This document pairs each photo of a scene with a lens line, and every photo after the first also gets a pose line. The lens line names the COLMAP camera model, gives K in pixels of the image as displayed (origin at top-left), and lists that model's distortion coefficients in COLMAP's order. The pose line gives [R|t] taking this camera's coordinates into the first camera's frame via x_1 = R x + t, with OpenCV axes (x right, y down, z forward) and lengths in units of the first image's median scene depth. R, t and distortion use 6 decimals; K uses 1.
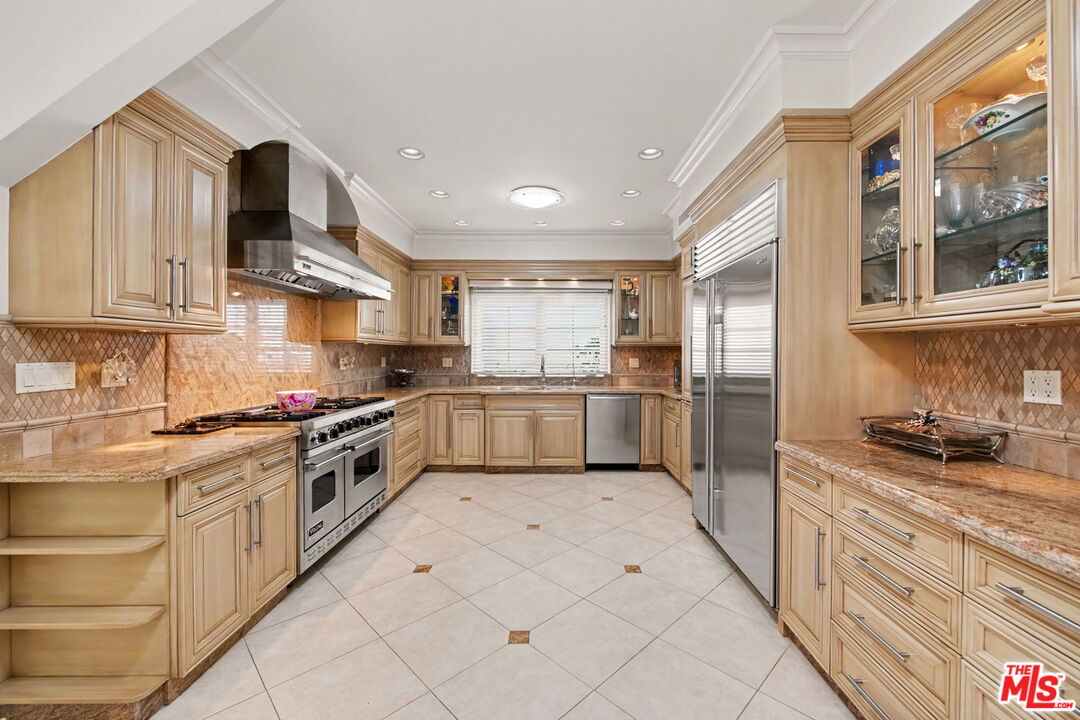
lens RADIAL K [[430.6, 0, 550.1], [0, 430.6, 357.0], [0, 0, 1]] dist [-0.003489, -0.000924]
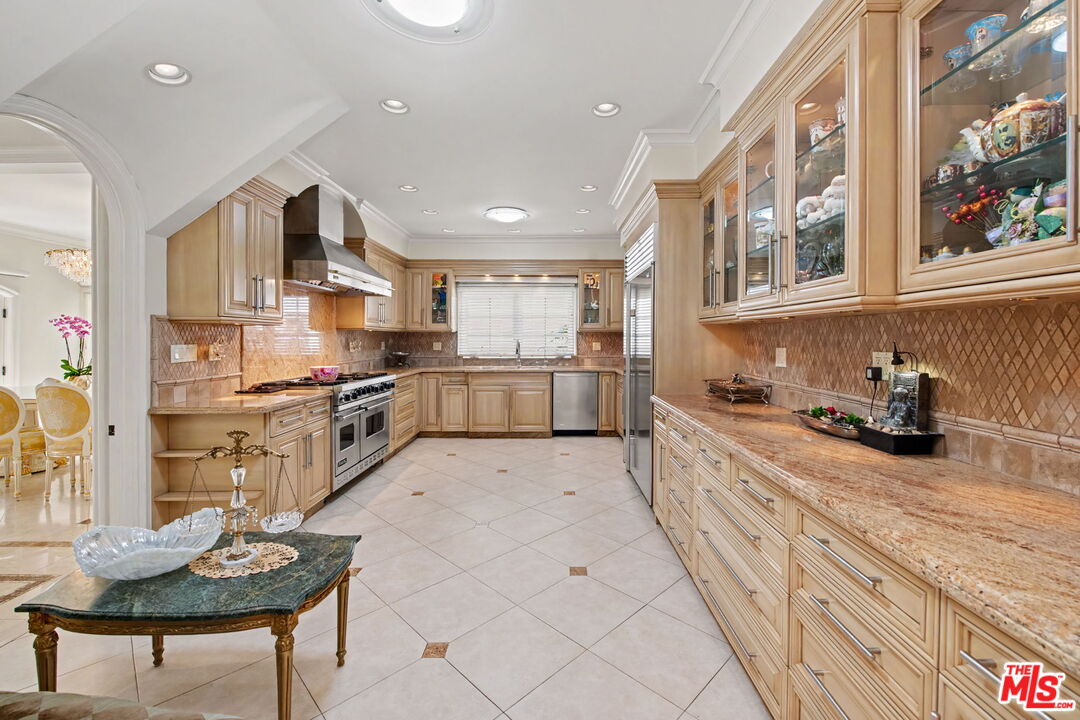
lens RADIAL K [[442.6, 0, 550.0], [0, 442.6, 343.3], [0, 0, 1]] dist [-0.002403, 0.000060]
pose [[0.999944, -0.001698, 0.010466, 0.105256], [0.001670, 0.999995, 0.002744, 0.003685], [-0.010471, -0.002726, 0.999941, -0.392512]]
